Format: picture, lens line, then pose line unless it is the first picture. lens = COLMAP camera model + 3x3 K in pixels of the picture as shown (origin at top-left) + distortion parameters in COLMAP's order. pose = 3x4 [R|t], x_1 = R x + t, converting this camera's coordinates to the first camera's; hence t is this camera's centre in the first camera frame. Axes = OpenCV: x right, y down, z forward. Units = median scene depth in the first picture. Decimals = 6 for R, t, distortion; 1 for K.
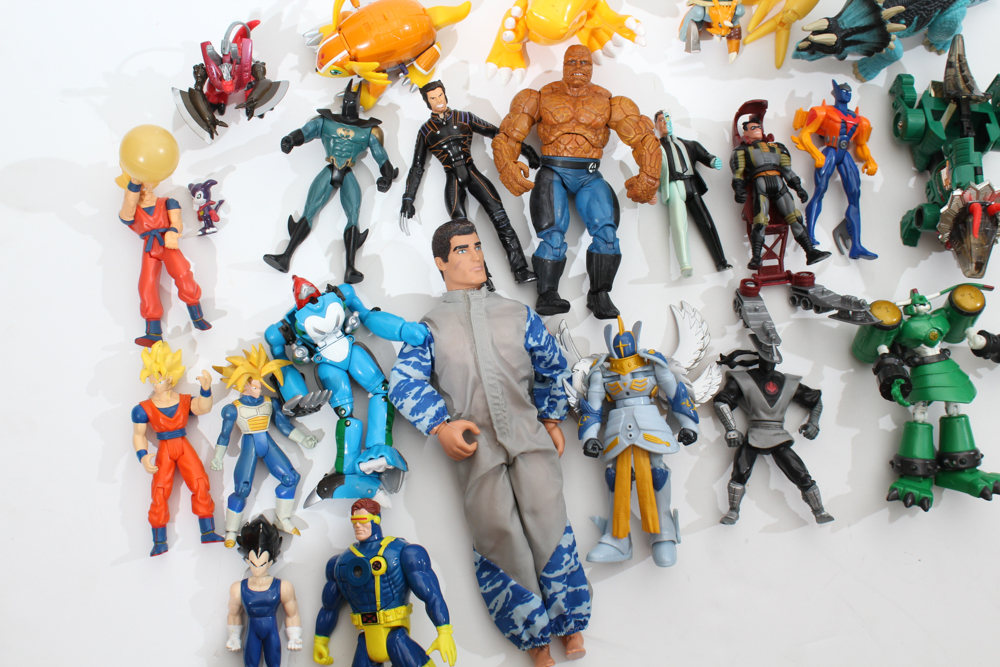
lens RADIAL K [[1222.4, 0, 481.8], [0, 1222.4, 342.5], [0, 0, 1]] dist [-0.070567, 0.000000]
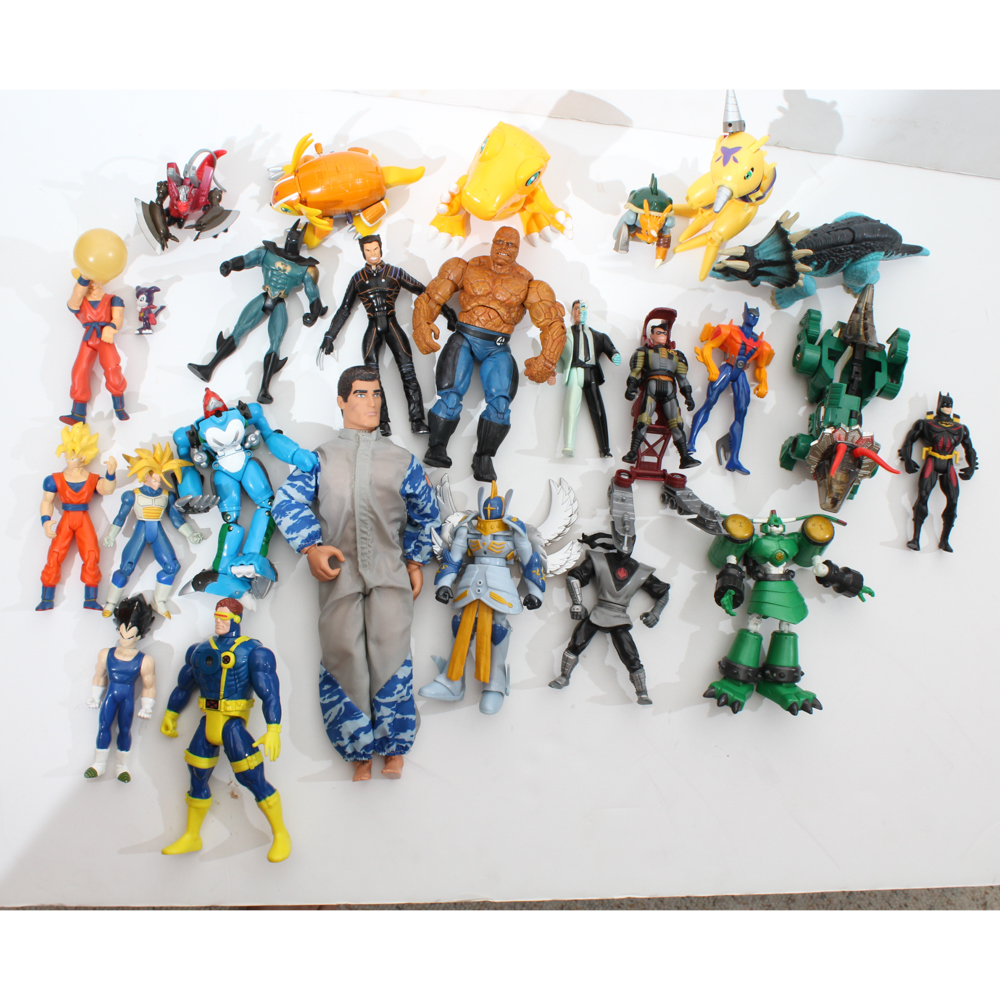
lens RADIAL K [[1253.9, 0, 484.0], [0, 1253.9, 505.2], [0, 0, 1]] dist [-0.119014, 0.000000]
pose [[0.980172, 0.197019, -0.021139, 0.129169], [-0.196051, 0.979742, 0.040865, -0.043692], [0.028762, -0.035910, 0.998941, -0.113852]]
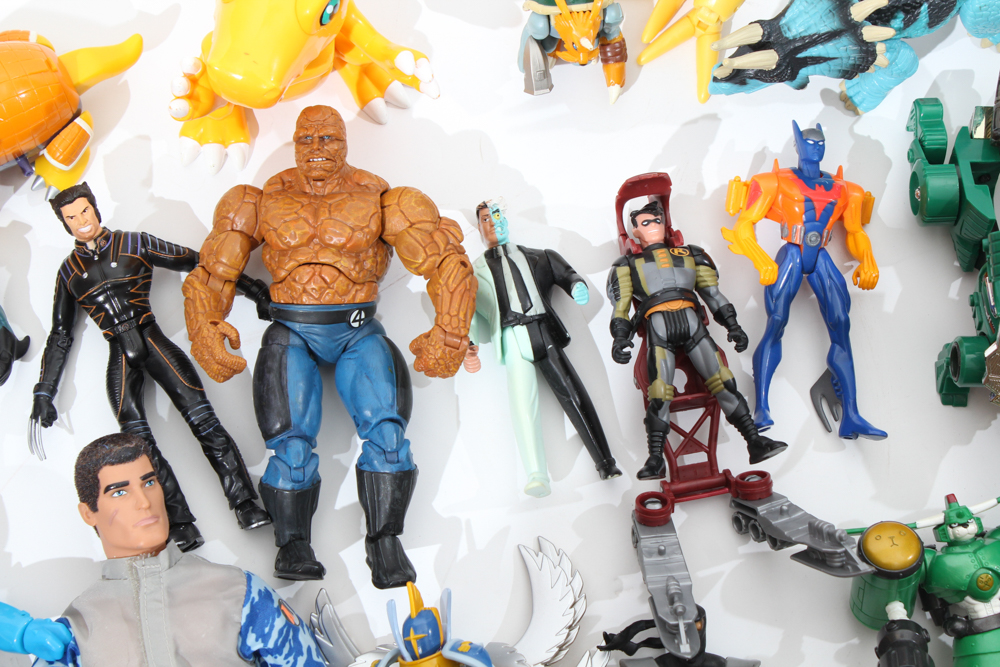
lens RADIAL K [[2087.2, 0, 481.0], [0, 2087.2, 326.1], [0, 0, 1]] dist [0.038406, 0.000000]
pose [[0.996852, -0.065187, -0.045123, 0.193172], [0.063660, 0.997376, -0.034475, -0.103143], [0.047251, 0.031494, 0.998386, 0.028440]]
